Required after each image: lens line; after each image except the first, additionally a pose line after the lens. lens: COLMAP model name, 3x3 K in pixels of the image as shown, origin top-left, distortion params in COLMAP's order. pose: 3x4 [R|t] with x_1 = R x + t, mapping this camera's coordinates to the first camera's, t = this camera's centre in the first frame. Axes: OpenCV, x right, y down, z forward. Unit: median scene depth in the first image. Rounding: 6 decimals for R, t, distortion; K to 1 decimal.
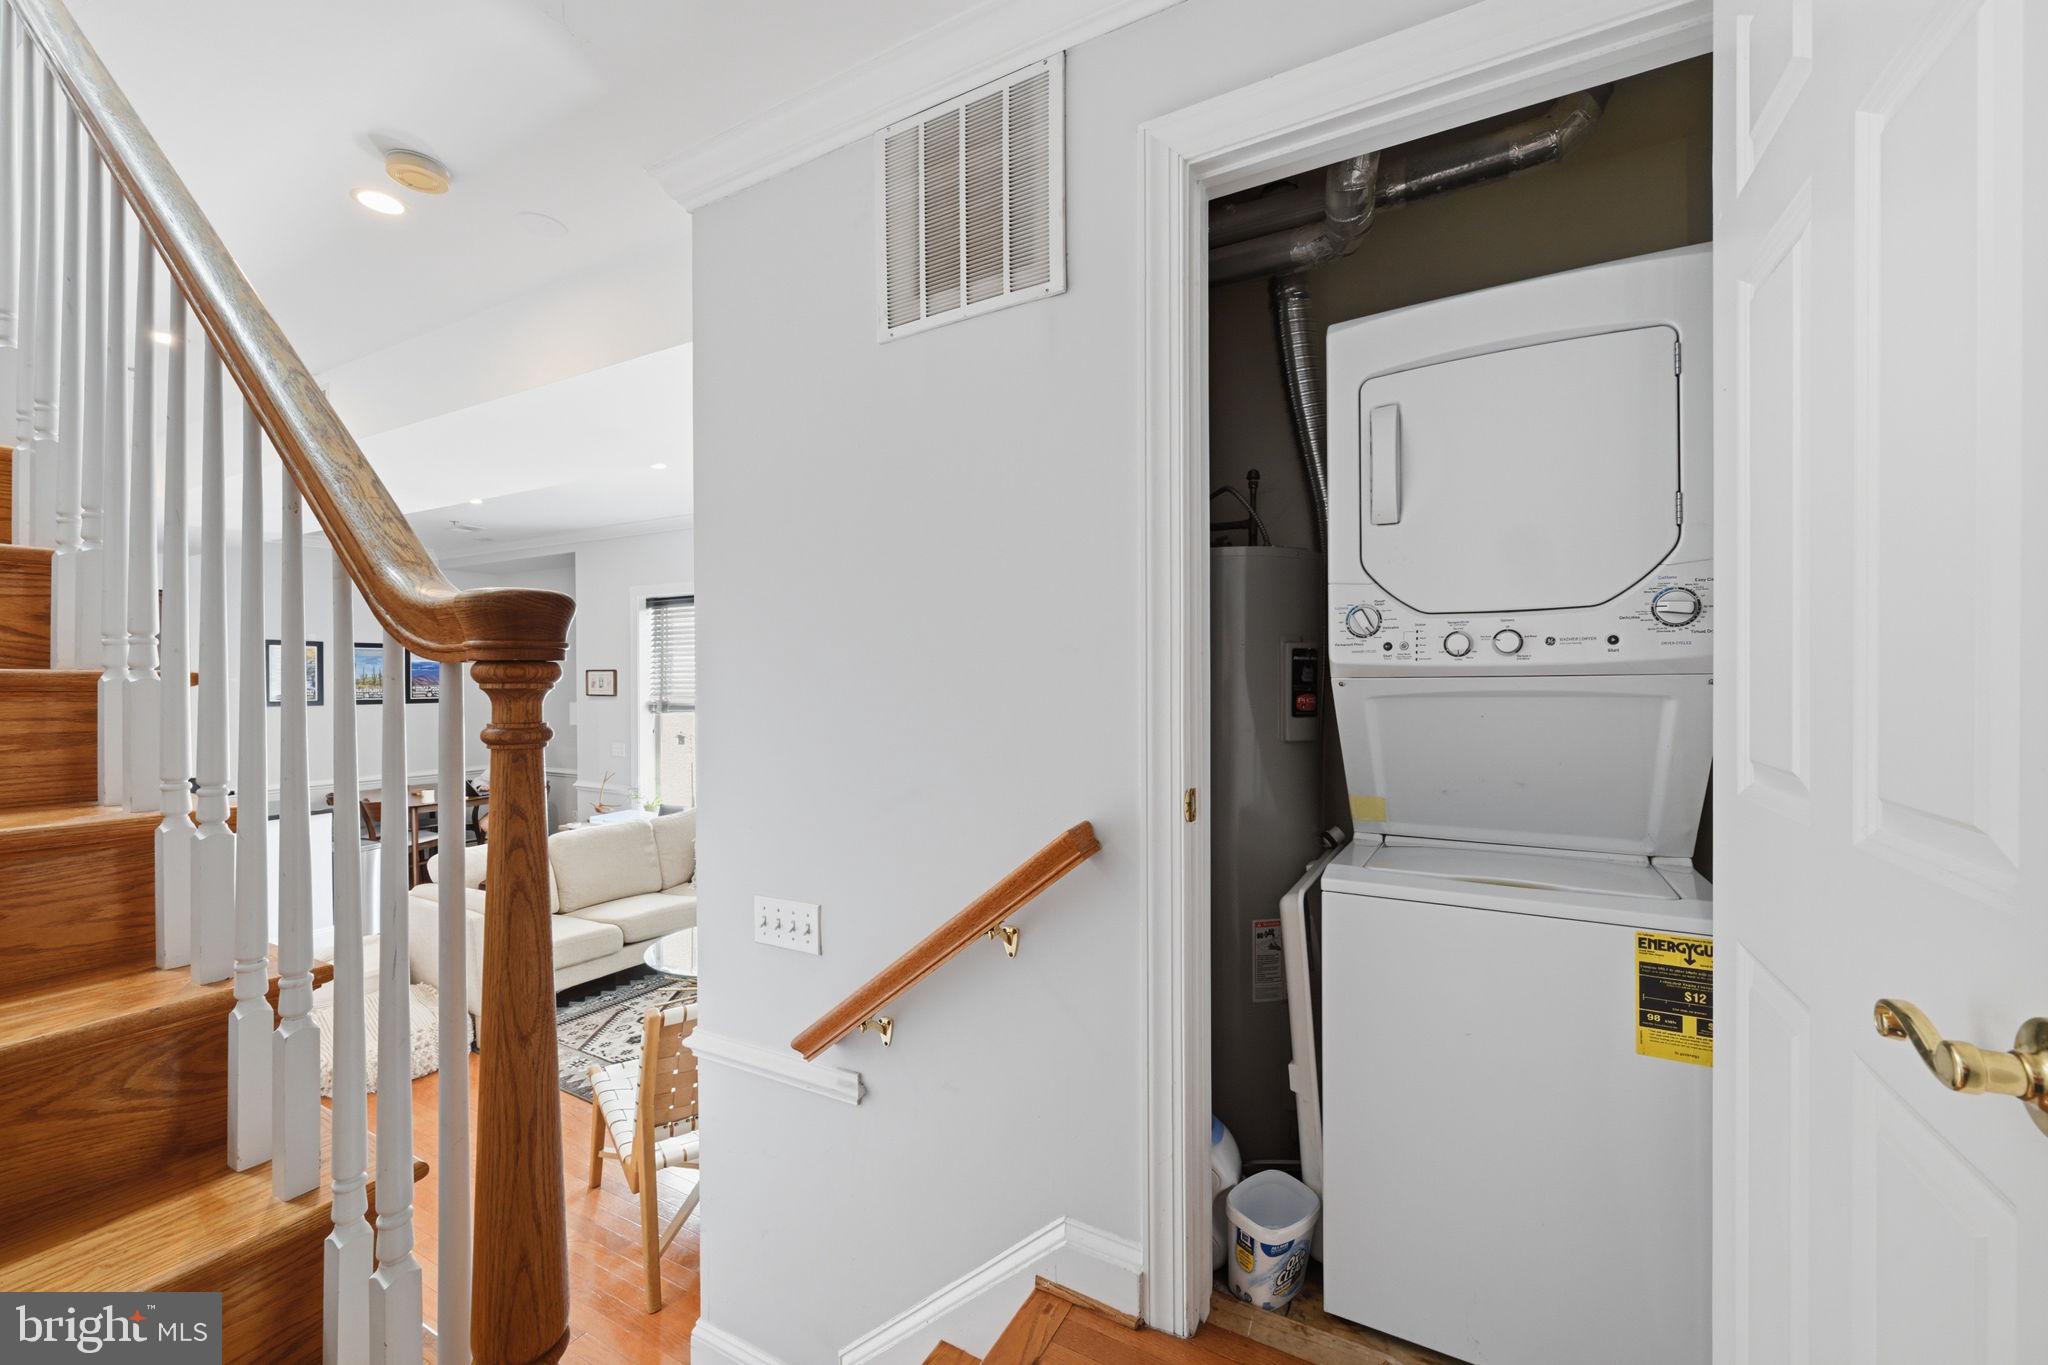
lens RADIAL K [[815.8, 0, 1022.9], [0, 815.8, 687.8], [0, 0, 1]] dist [-0.001626, 0.001133]
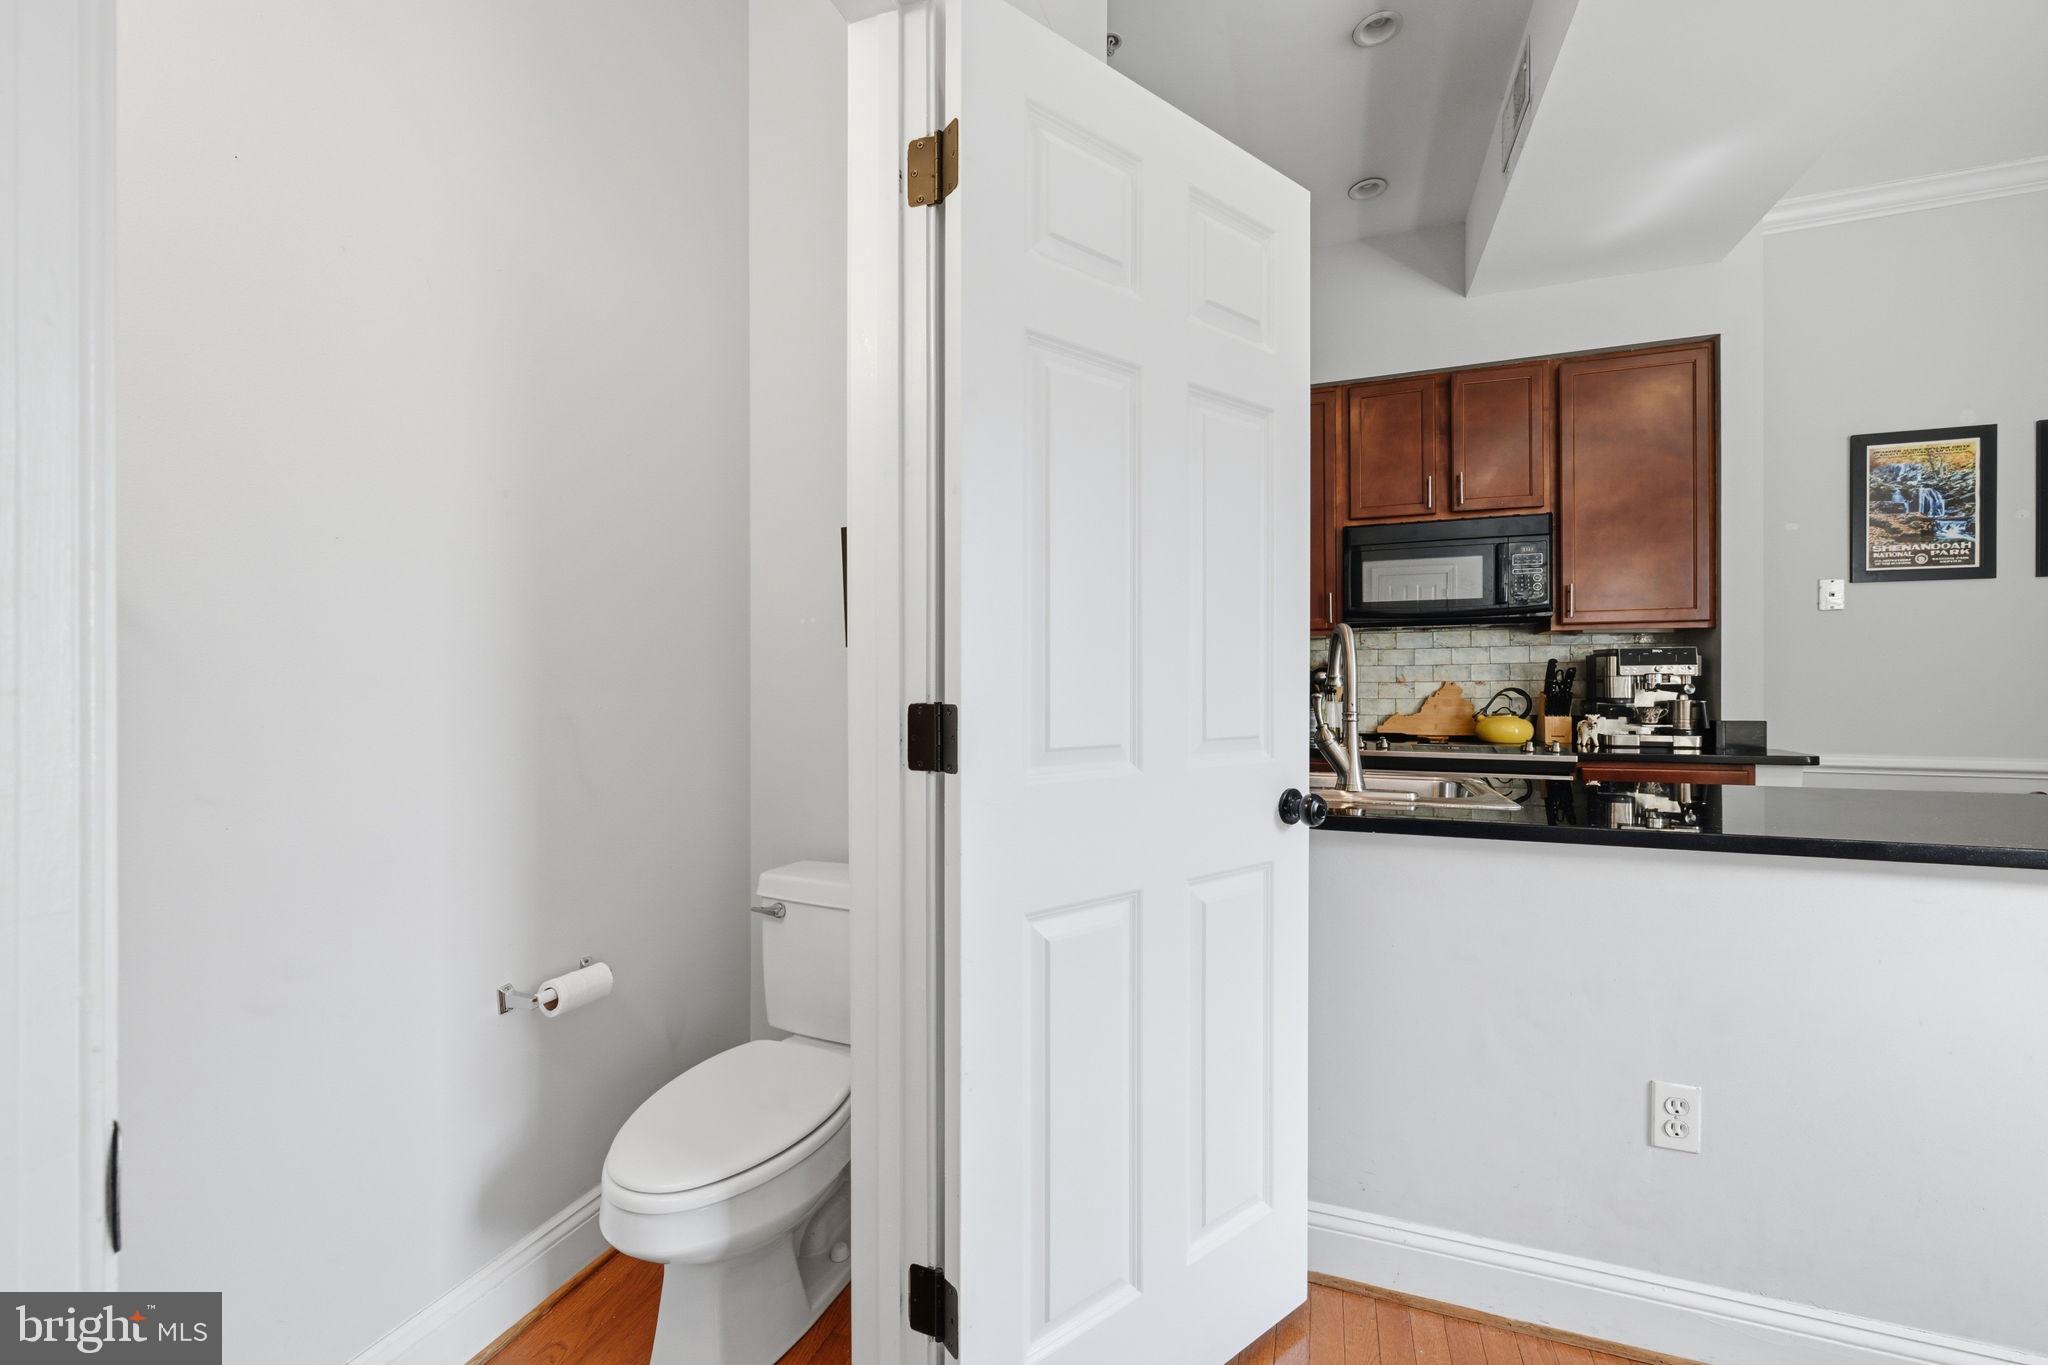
lens RADIAL K [[815.8, 0, 1031.1], [0, 815.8, 682.6], [0, 0, 1]] dist [-0.001626, 0.001133]
pose [[0.161642, 0.000191, -0.986849, -0.574717], [-0.000406, 1.000000, 0.000127, 0.080683], [0.986849, 0.000380, 0.161642, 0.489420]]
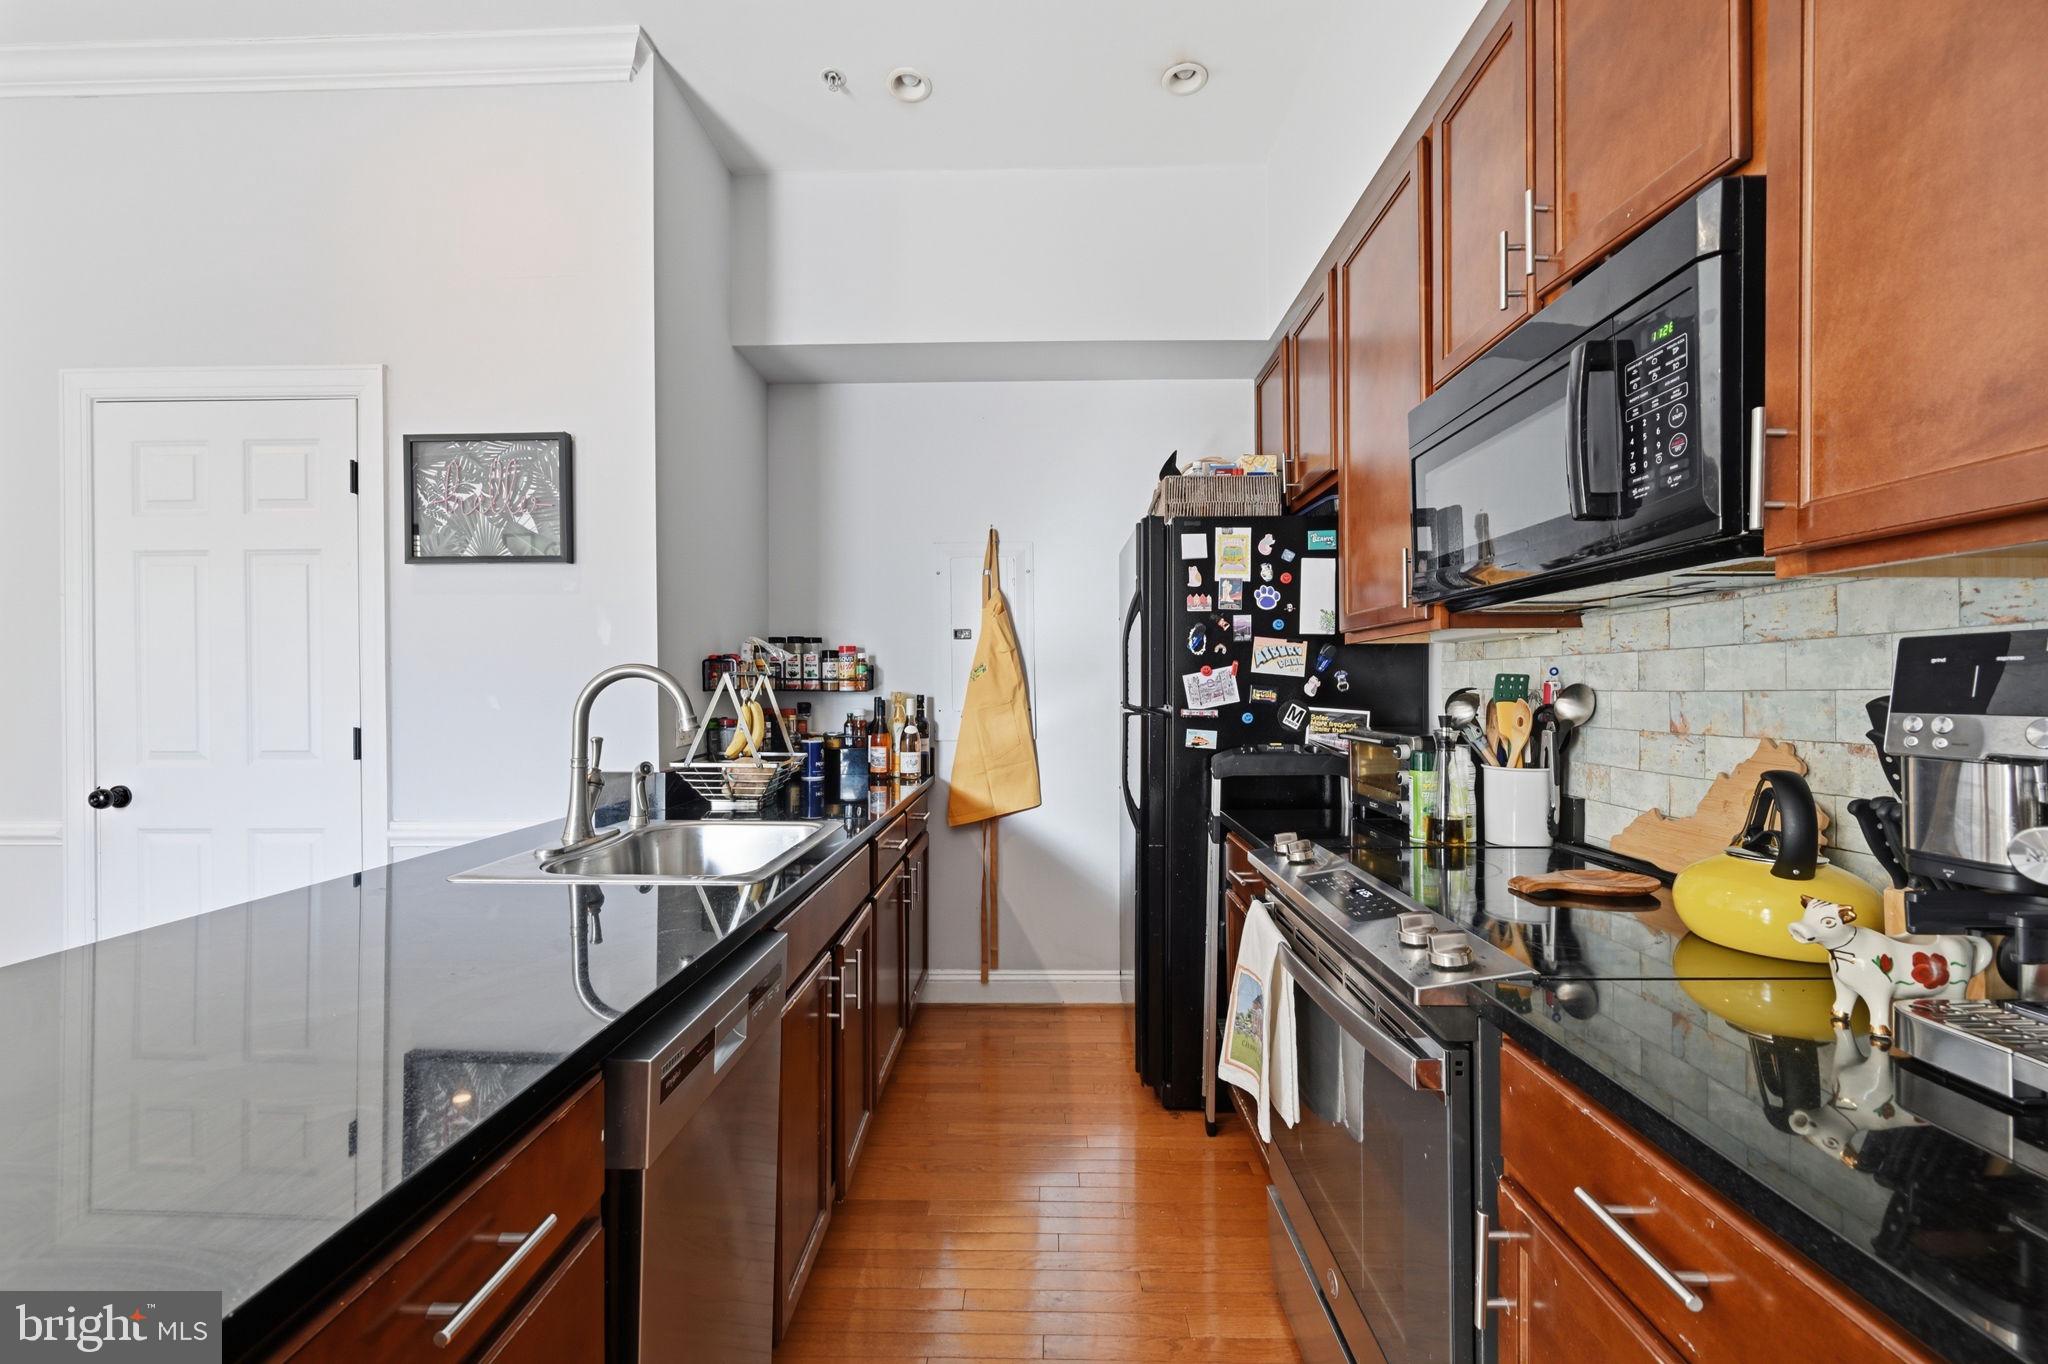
lens RADIAL K [[815.8, 0, 1022.9], [0, 815.8, 688.4], [0, 0, 1]] dist [-0.001626, 0.001133]
pose [[-0.883390, 0.004055, -0.468621, -0.822804], [0.003402, 0.999992, 0.002239, 0.067503], [0.468626, 0.000384, -0.883397, 0.934205]]
